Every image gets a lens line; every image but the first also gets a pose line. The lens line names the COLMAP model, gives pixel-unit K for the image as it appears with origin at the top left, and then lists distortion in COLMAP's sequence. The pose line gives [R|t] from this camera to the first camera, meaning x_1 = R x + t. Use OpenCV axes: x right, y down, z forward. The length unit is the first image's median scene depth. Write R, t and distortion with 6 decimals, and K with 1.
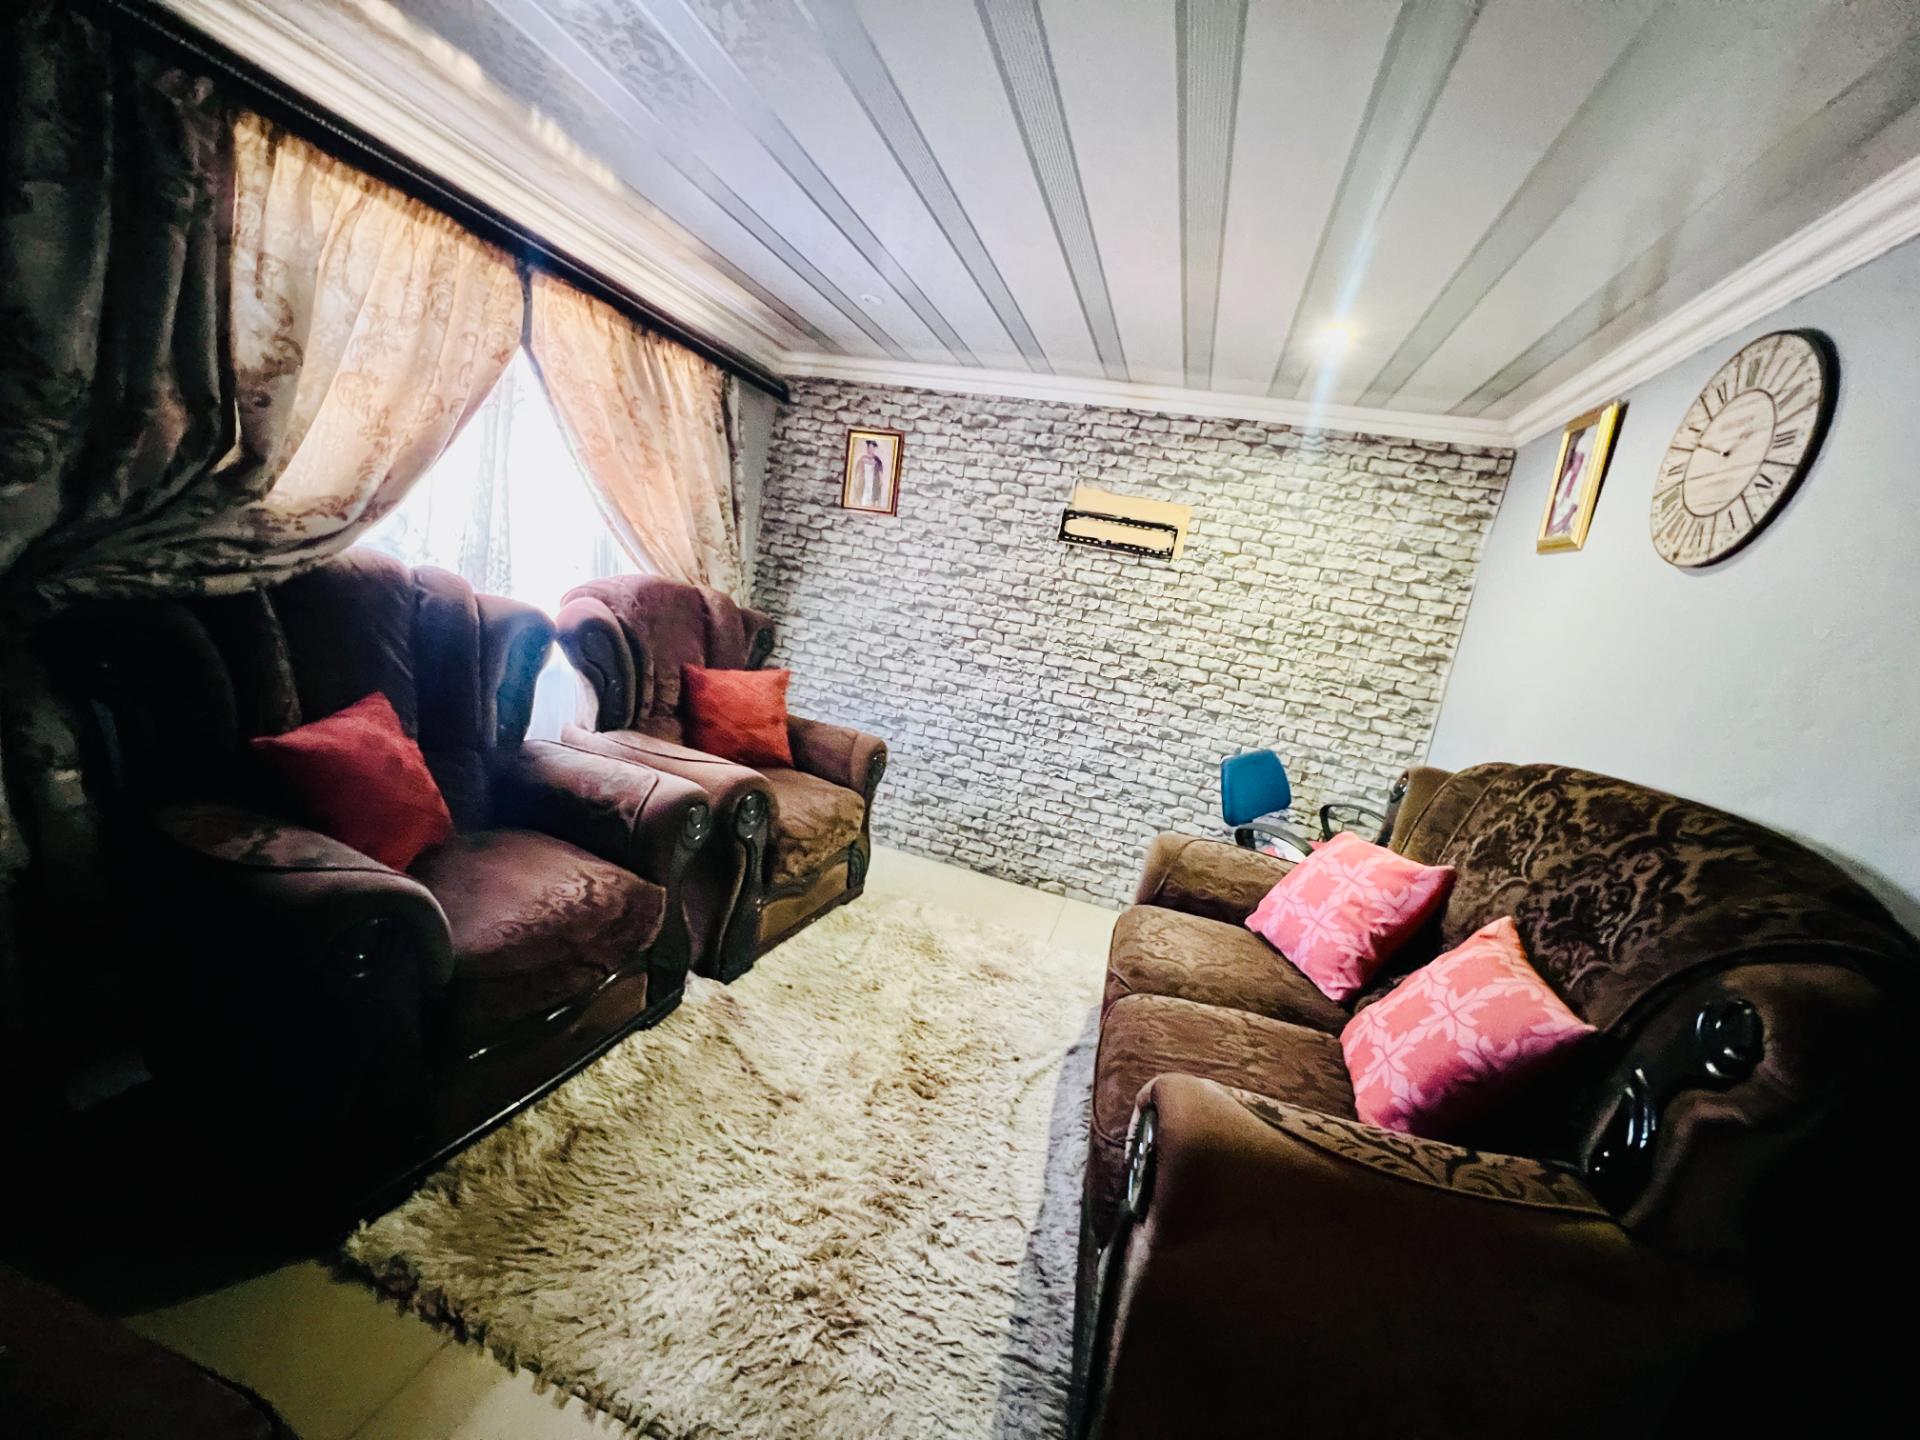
lens RADIAL K [[768.4, 0, 957.0], [0, 768.4, 717.2], [0, 0, 1]] dist [-0.002641, 0.001254]
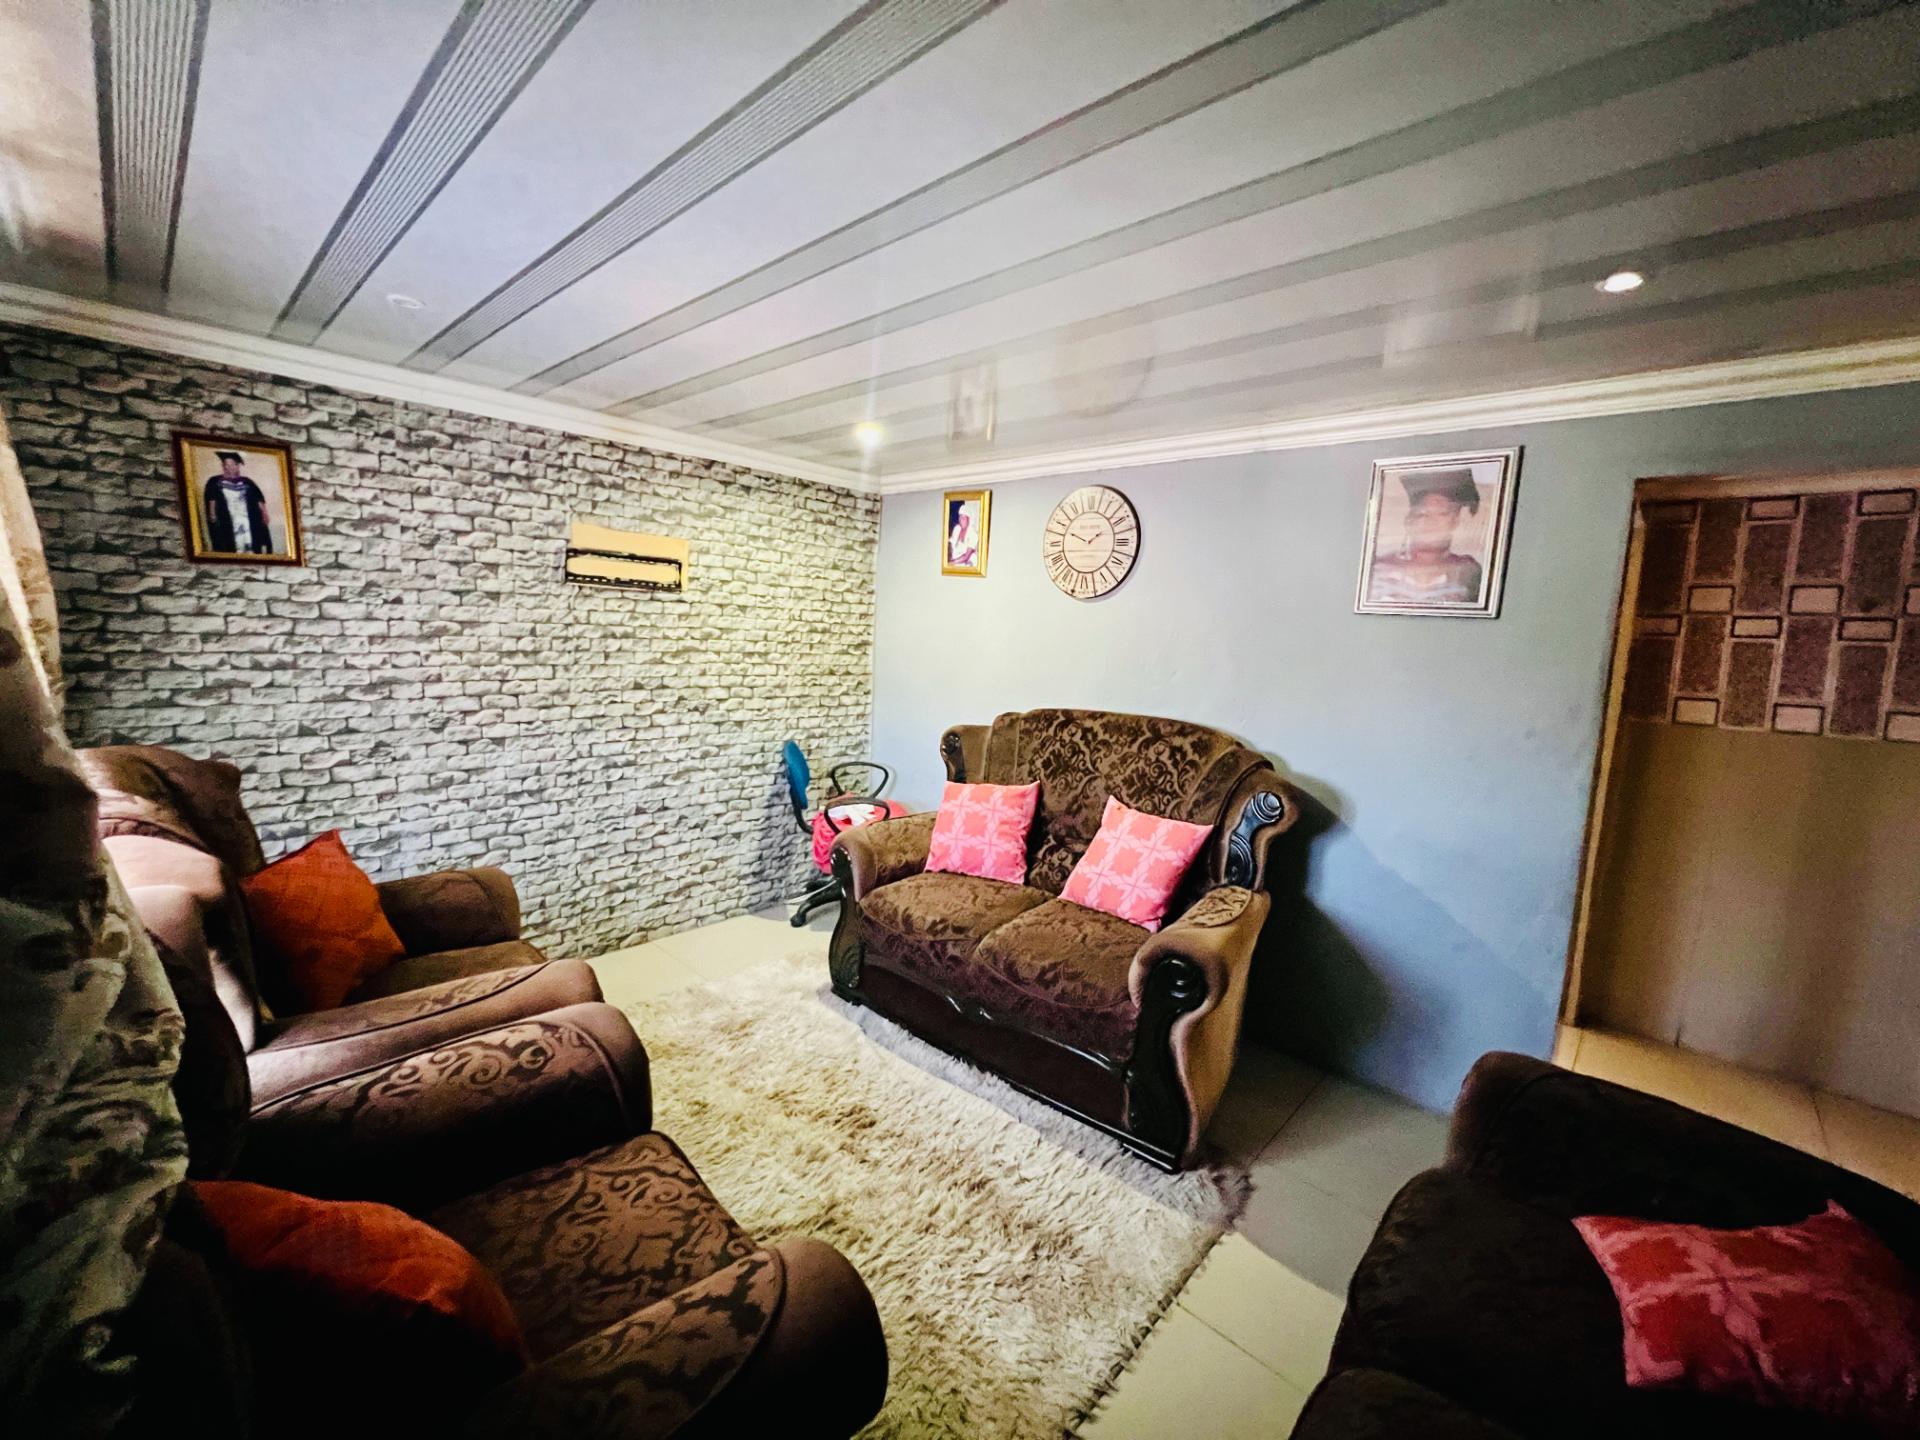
lens RADIAL K [[768.4, 0, 957.0], [0, 768.4, 717.2], [0, 0, 1]] dist [-0.002641, 0.001254]
pose [[0.441851, -0.256964, 0.859498, -0.484128], [0.181631, 0.963880, 0.194798, -0.171816], [-0.878509, 0.070040, 0.472563, 0.185237]]
